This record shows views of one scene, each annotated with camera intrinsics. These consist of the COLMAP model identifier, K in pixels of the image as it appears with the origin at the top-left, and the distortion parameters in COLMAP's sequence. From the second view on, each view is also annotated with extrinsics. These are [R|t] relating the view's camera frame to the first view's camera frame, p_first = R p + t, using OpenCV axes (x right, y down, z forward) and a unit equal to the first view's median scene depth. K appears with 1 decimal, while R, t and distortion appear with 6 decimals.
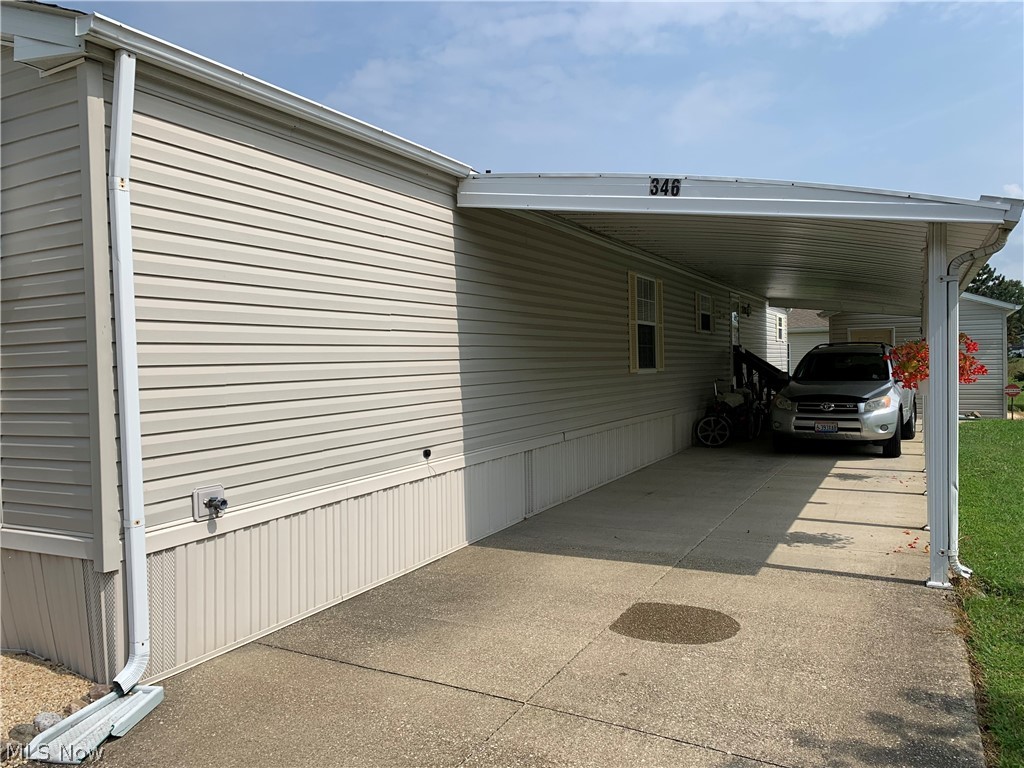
lens RADIAL K [[811.8, 0, 510.1], [0, 811.8, 383.6], [0, 0, 1]] dist [0.055906, -0.042326]
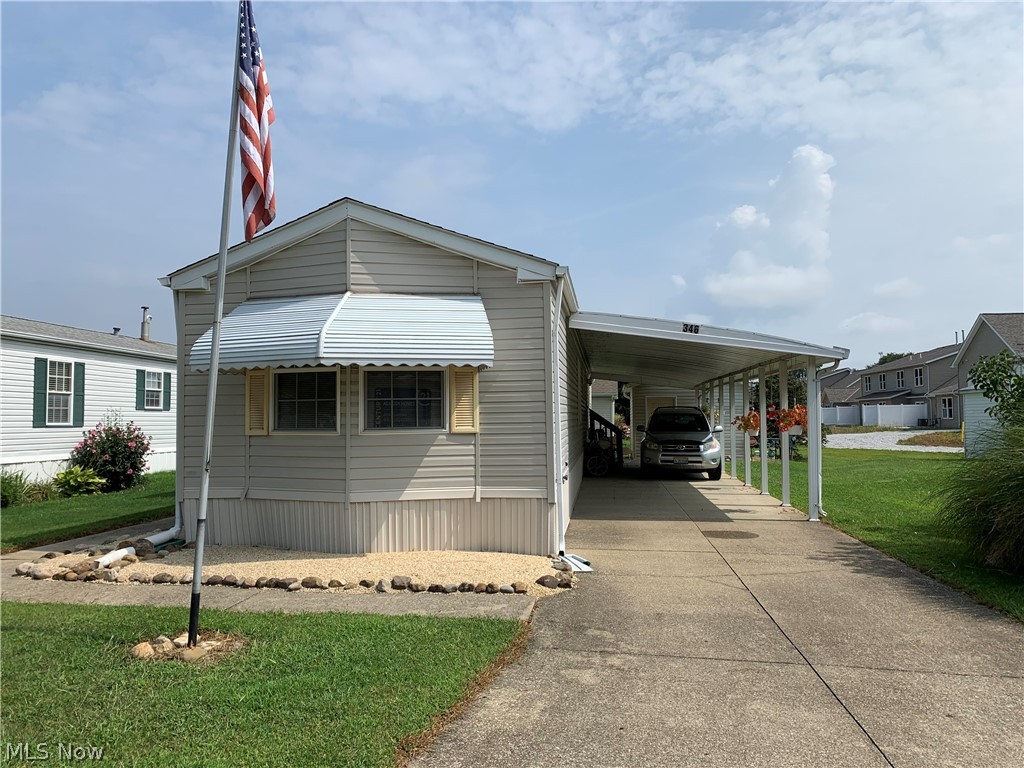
lens RADIAL K [[811.8, 0, 510.1], [0, 811.8, 383.6], [0, 0, 1]] dist [0.055906, -0.042326]
pose [[0.940976, 0.031141, 0.337039, -0.892981], [-0.006977, 0.997332, -0.072671, 0.042730], [-0.338402, 0.066030, 0.938682, -0.717238]]
